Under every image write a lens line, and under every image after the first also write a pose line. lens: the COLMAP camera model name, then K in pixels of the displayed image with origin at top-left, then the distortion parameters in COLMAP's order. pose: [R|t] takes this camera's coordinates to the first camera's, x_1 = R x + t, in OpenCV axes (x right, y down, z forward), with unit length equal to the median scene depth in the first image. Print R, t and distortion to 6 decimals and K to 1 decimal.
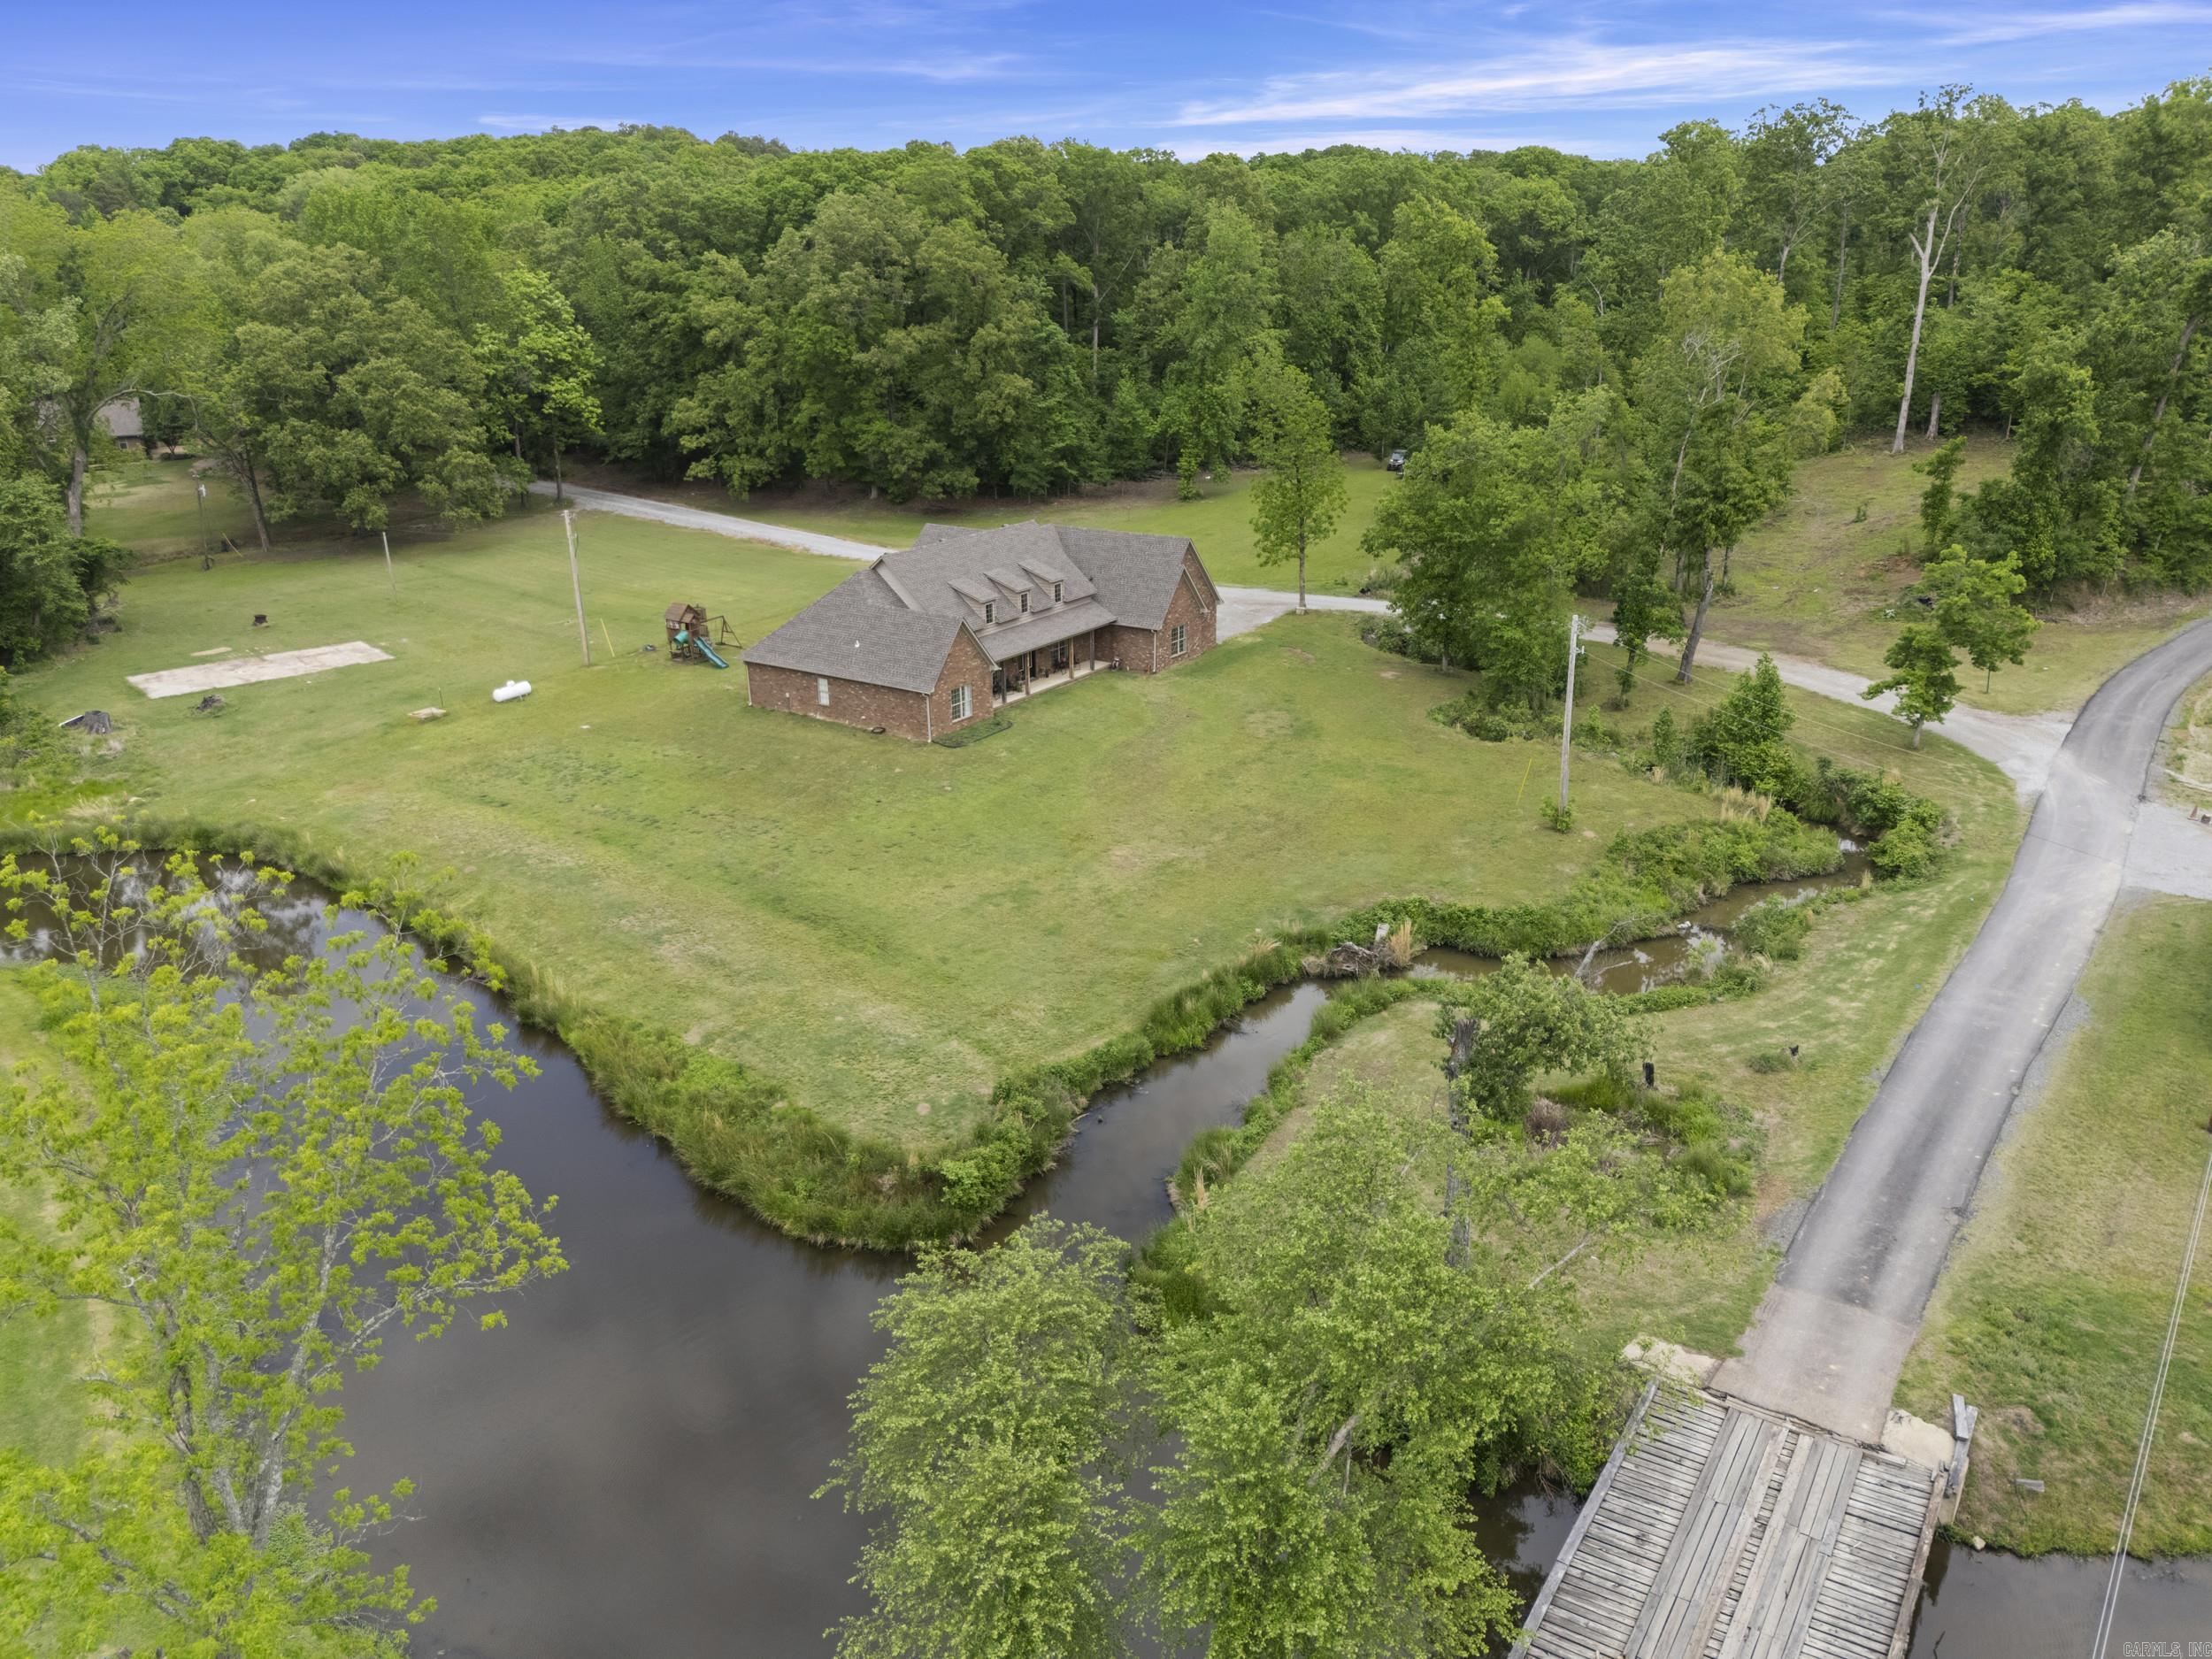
lens RADIAL K [[1620.6, 0, 1106.0], [0, 1620.6, 829.5], [0, 0, 1]] dist [0.095147, -0.099096]
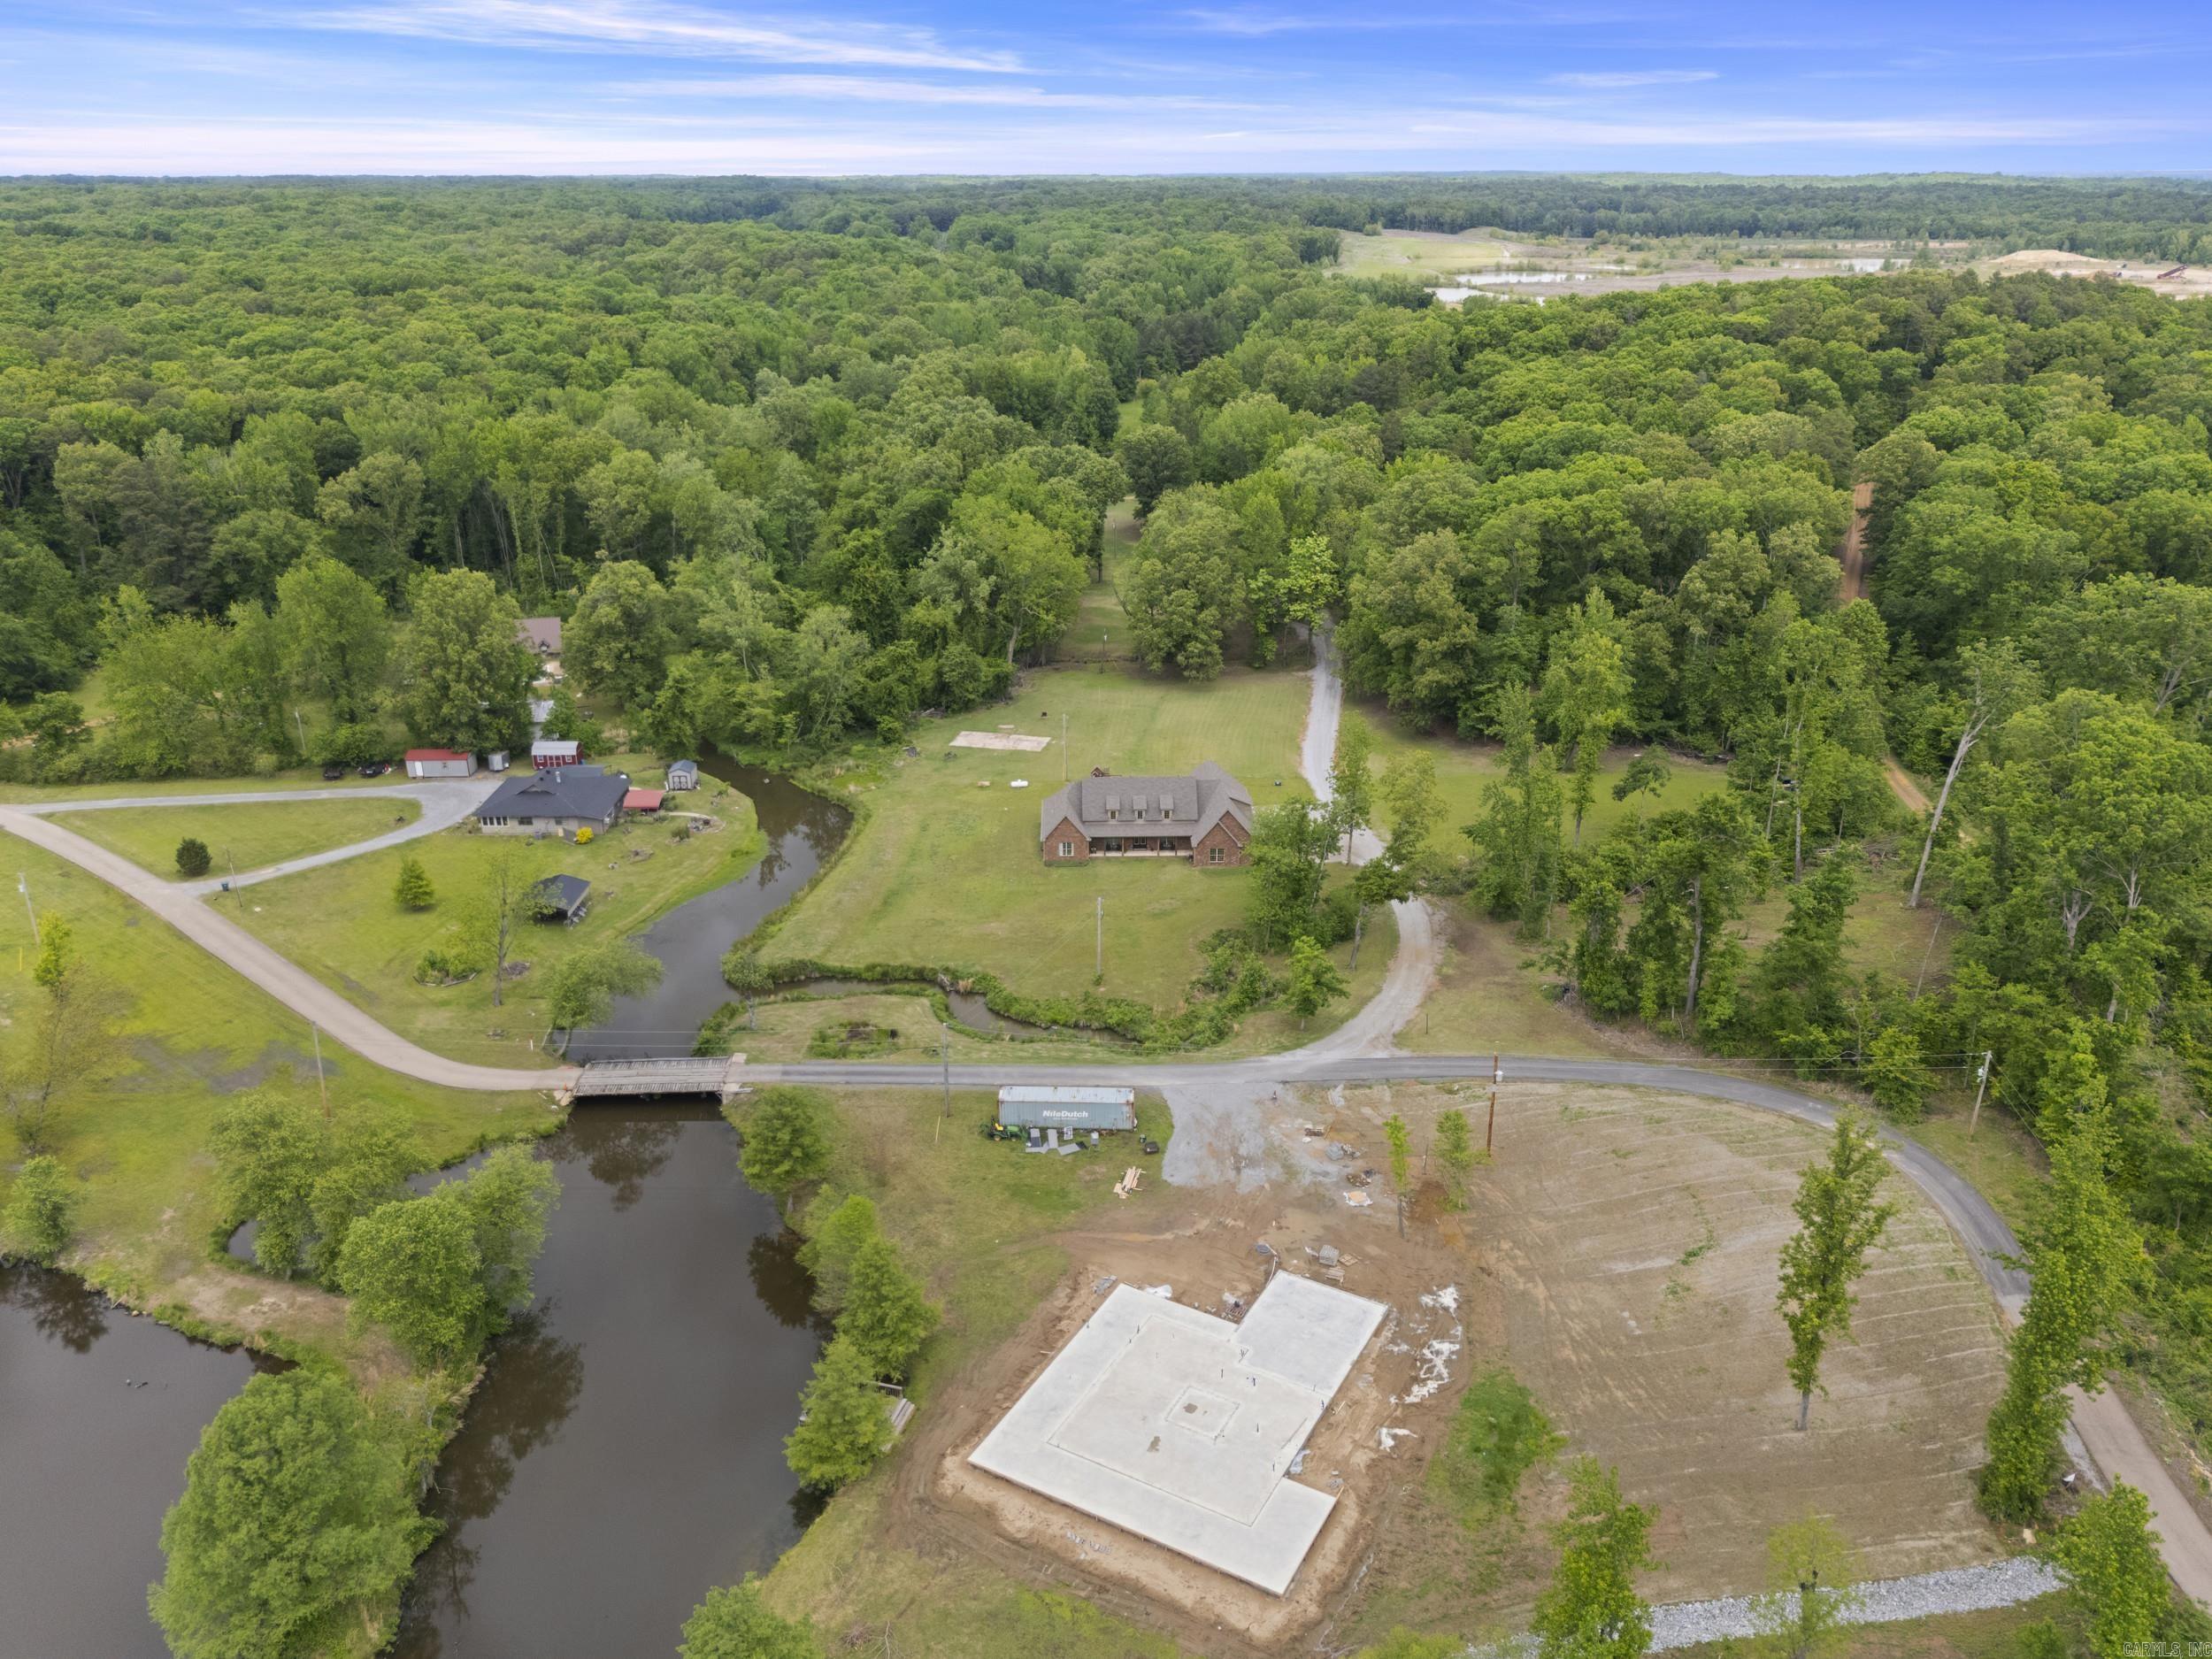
lens RADIAL K [[1620.6, 0, 1106.0], [0, 1620.6, 829.5], [0, 0, 1]] dist [0.095147, -0.099096]
pose [[0.585348, 0.320296, -0.744834, 1.461949], [-0.285155, 0.941297, 0.180683, -0.476226], [0.758982, 0.106631, 0.642320, -0.383710]]
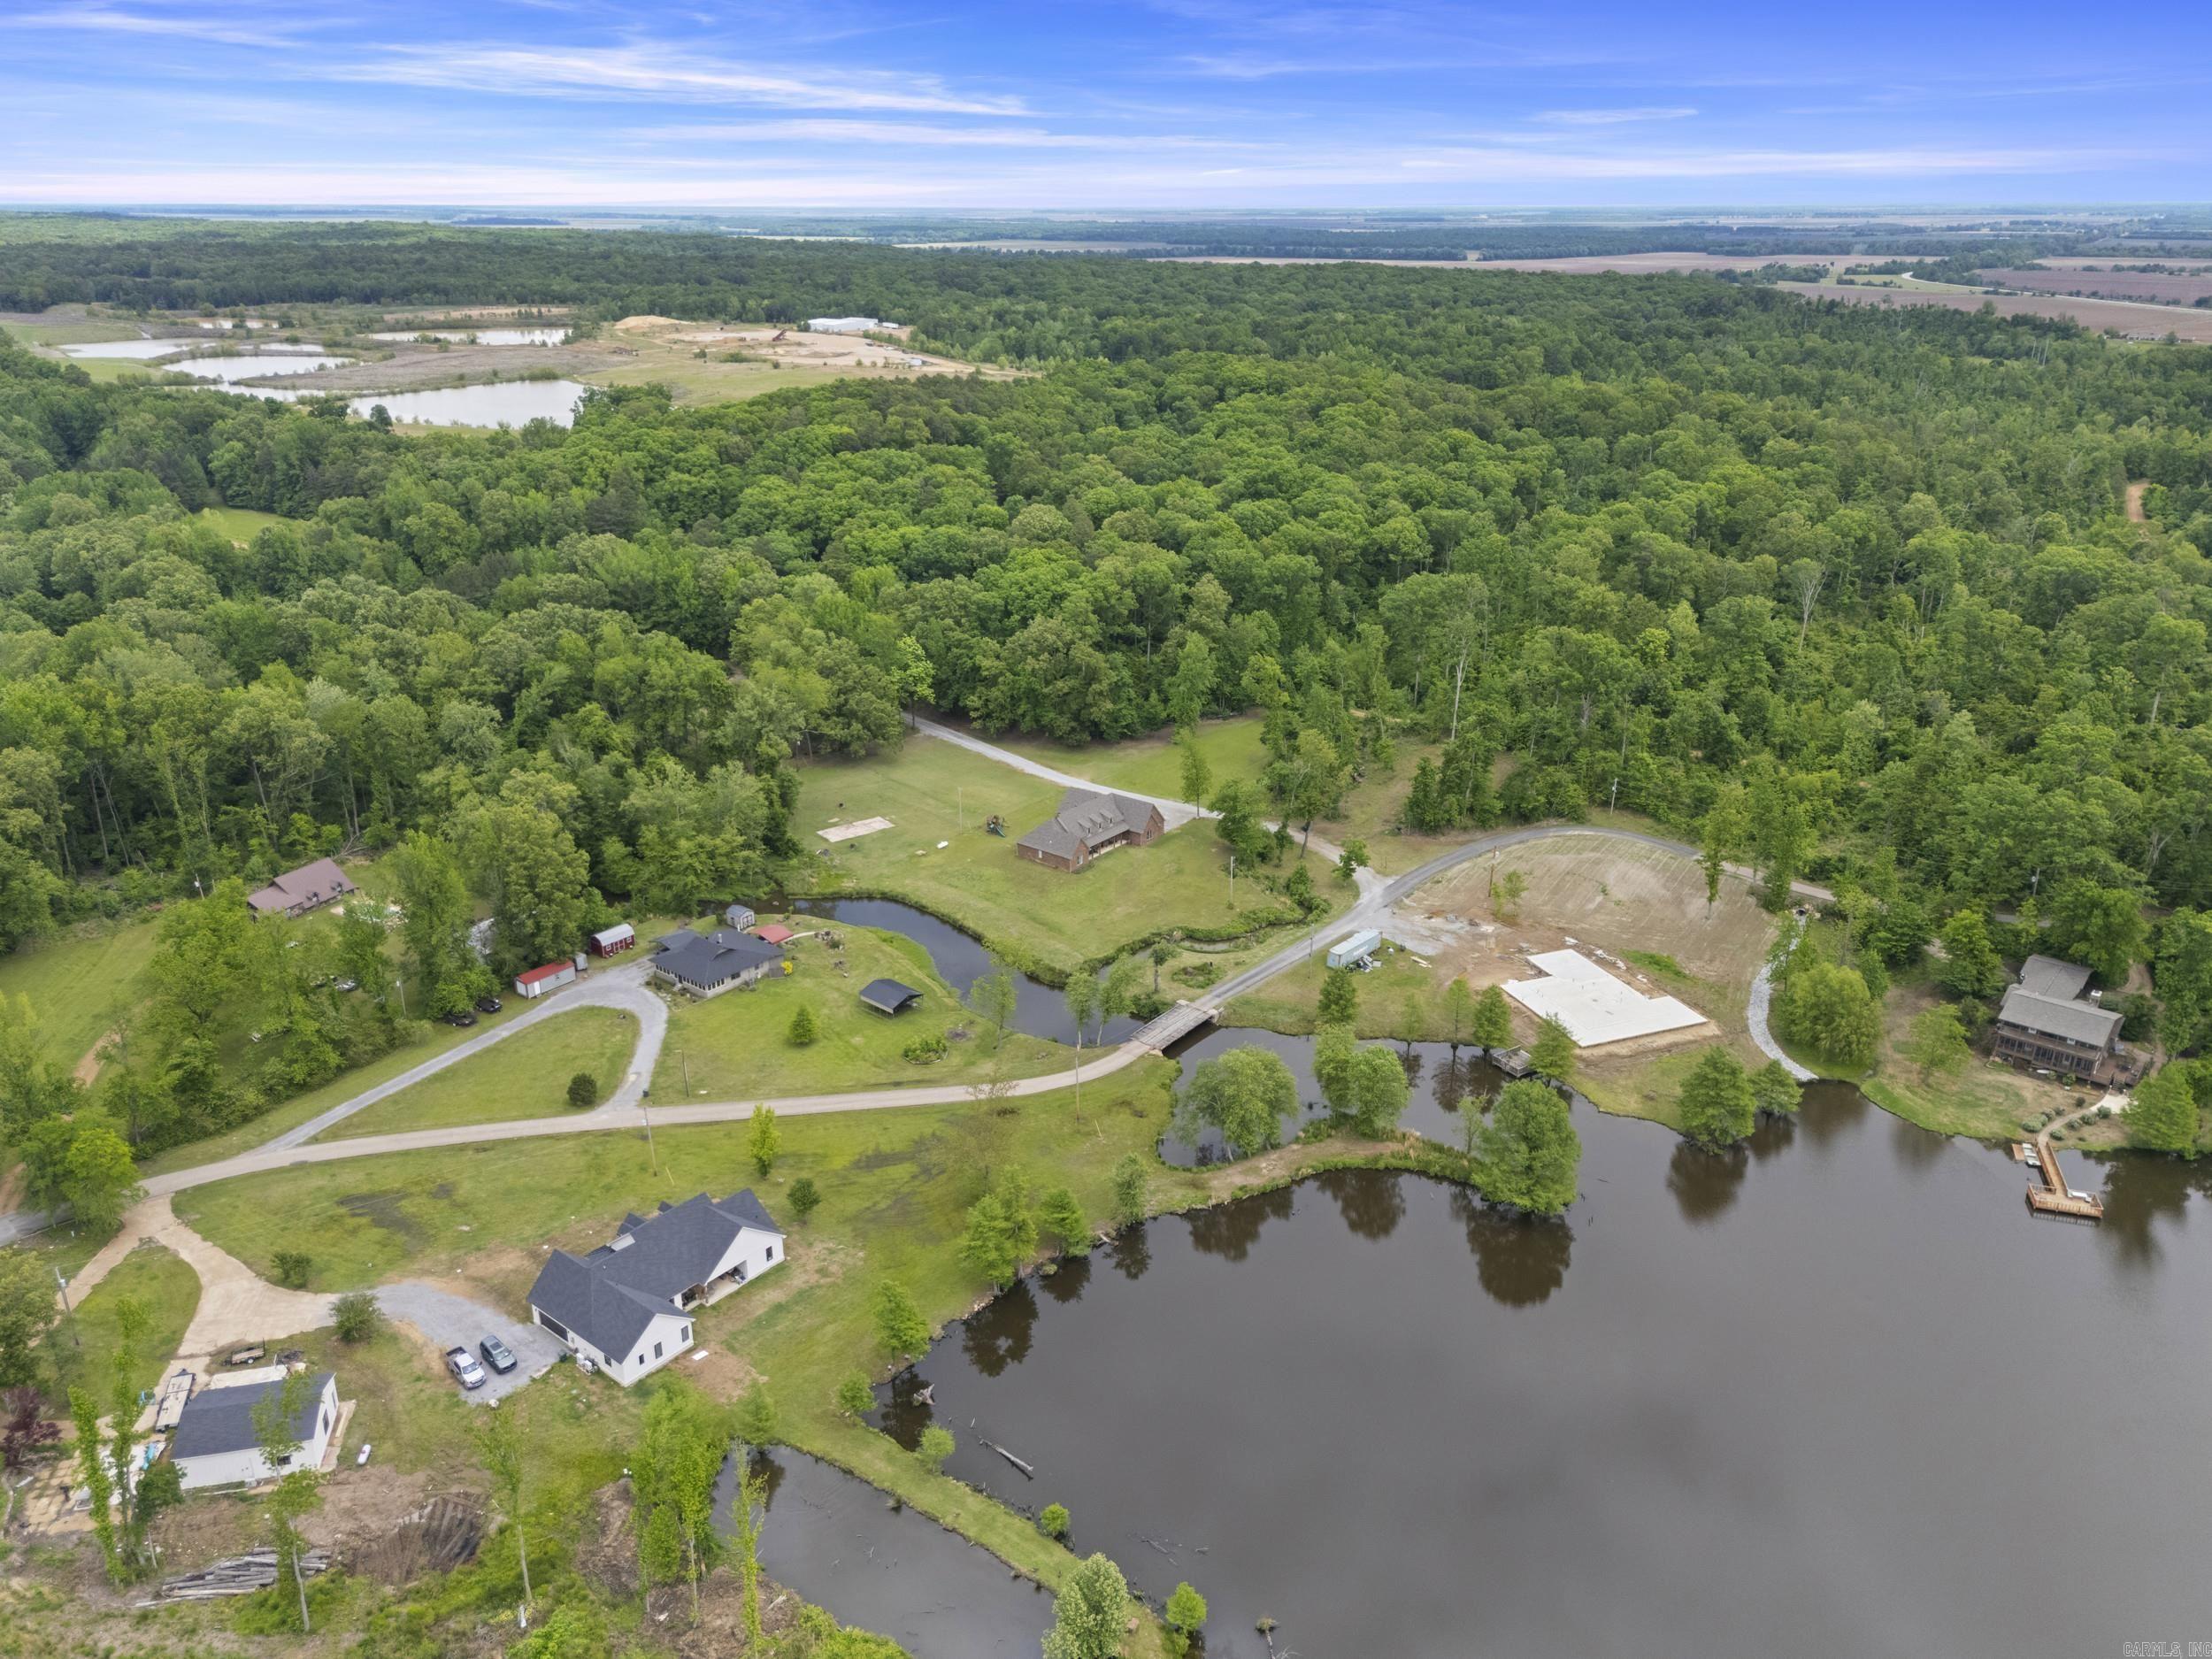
lens RADIAL K [[1620.6, 0, 1106.0], [0, 1620.6, 829.5], [0, 0, 1]] dist [0.095147, -0.099096]
pose [[0.996779, 0.039267, -0.069926, 0.178748], [-0.037743, 0.999023, 0.022979, -0.195758], [0.070760, -0.020265, 0.997288, -2.121198]]
